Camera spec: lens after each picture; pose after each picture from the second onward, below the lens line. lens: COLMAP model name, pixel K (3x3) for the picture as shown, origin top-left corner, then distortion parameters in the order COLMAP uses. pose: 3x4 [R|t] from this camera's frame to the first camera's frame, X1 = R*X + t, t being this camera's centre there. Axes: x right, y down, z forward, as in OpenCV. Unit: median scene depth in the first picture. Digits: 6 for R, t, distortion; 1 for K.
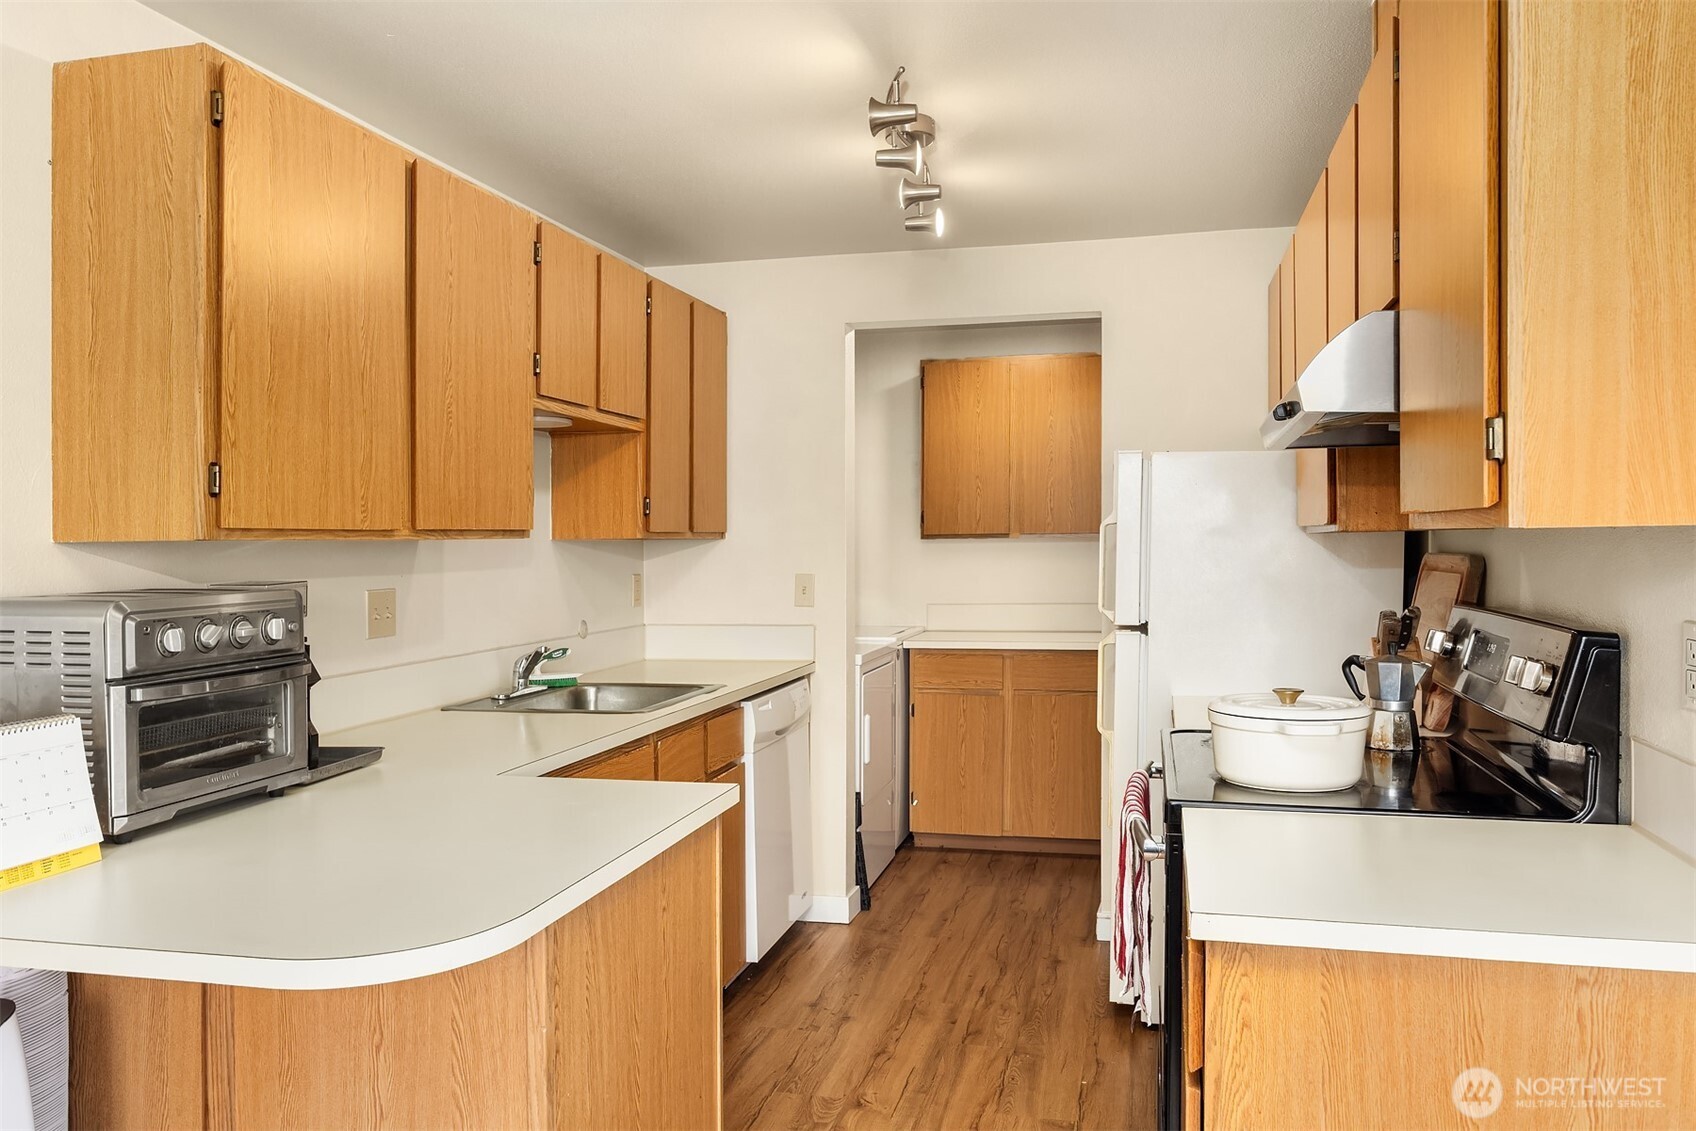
lens RADIAL K [[1276.9, 0, 847.0], [0, 1276.9, 558.4], [0, 0, 1]] dist [0.045065, 0.002519]
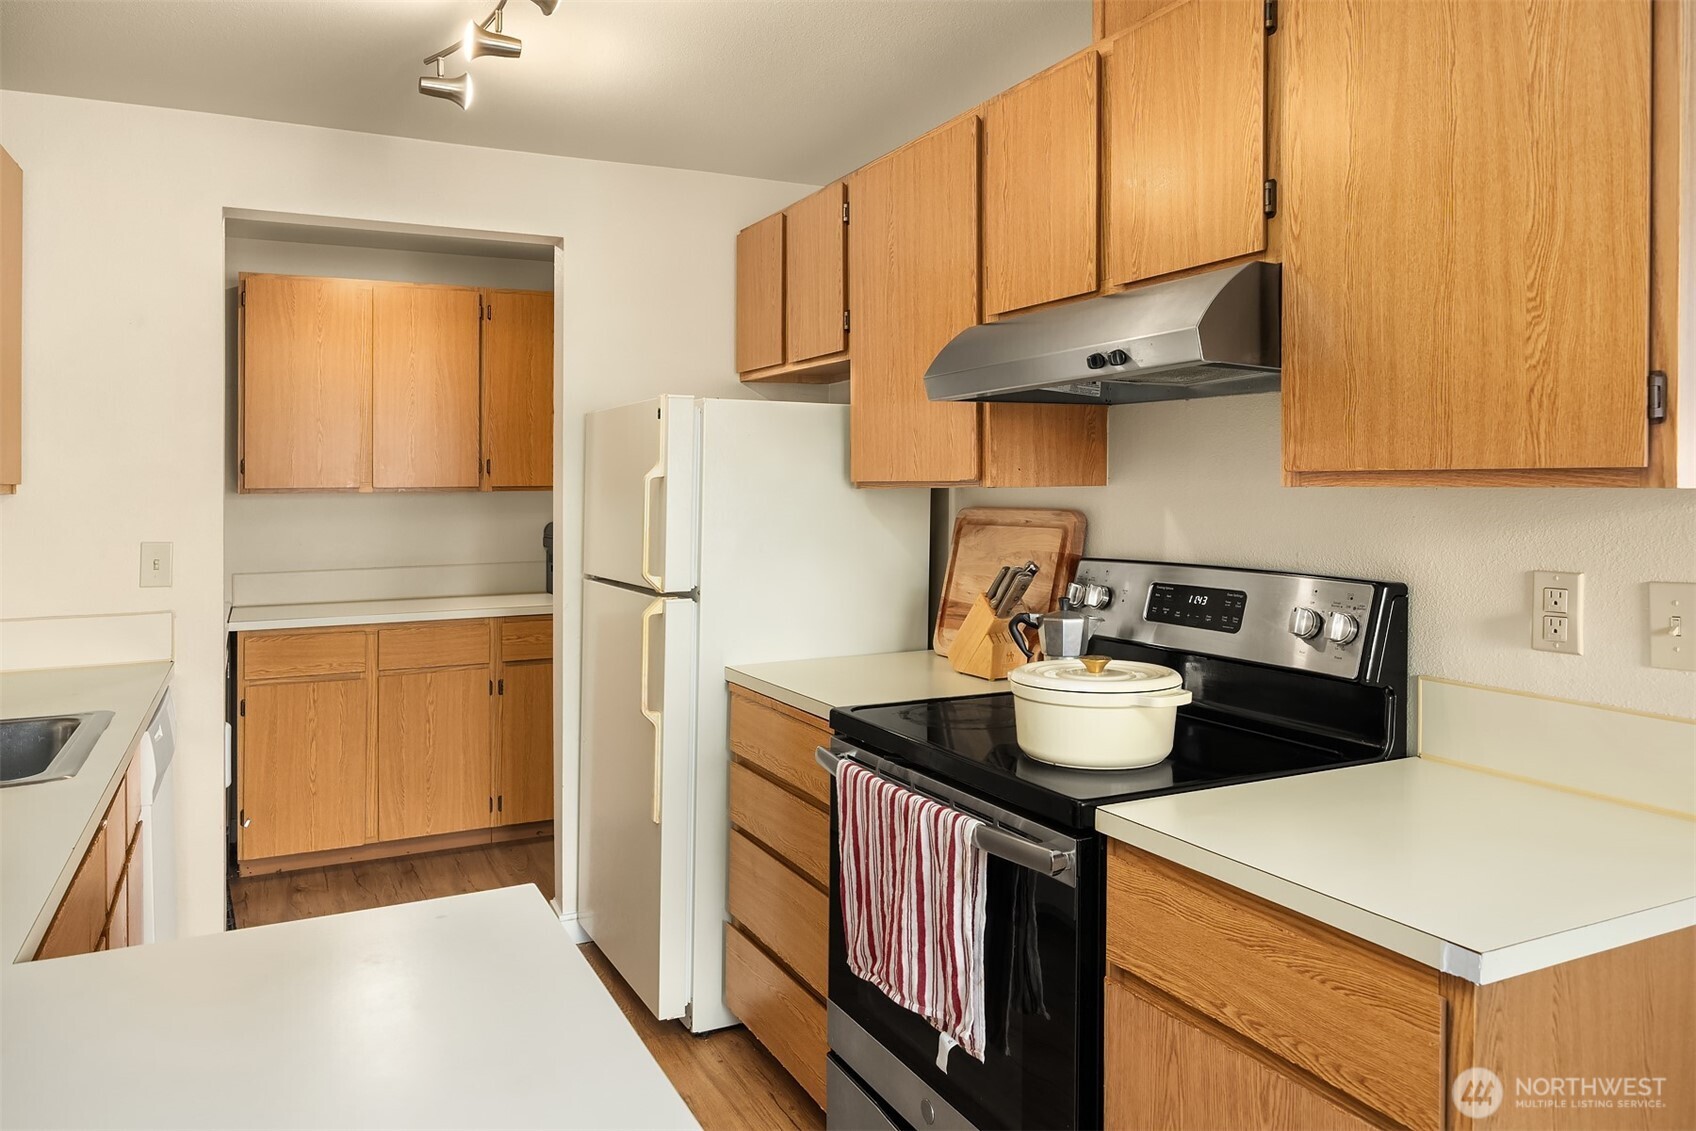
lens RADIAL K [[1183.2, 0, 863.8], [0, 1183.2, 504.4], [0, 0, 1]] dist [0.007051, 0.001965]
pose [[0.757026, -0.006087, 0.653356, -0.217890], [0.009234, 0.999956, -0.001383, -0.006341], [-0.653319, 0.007080, 0.757049, 0.292154]]
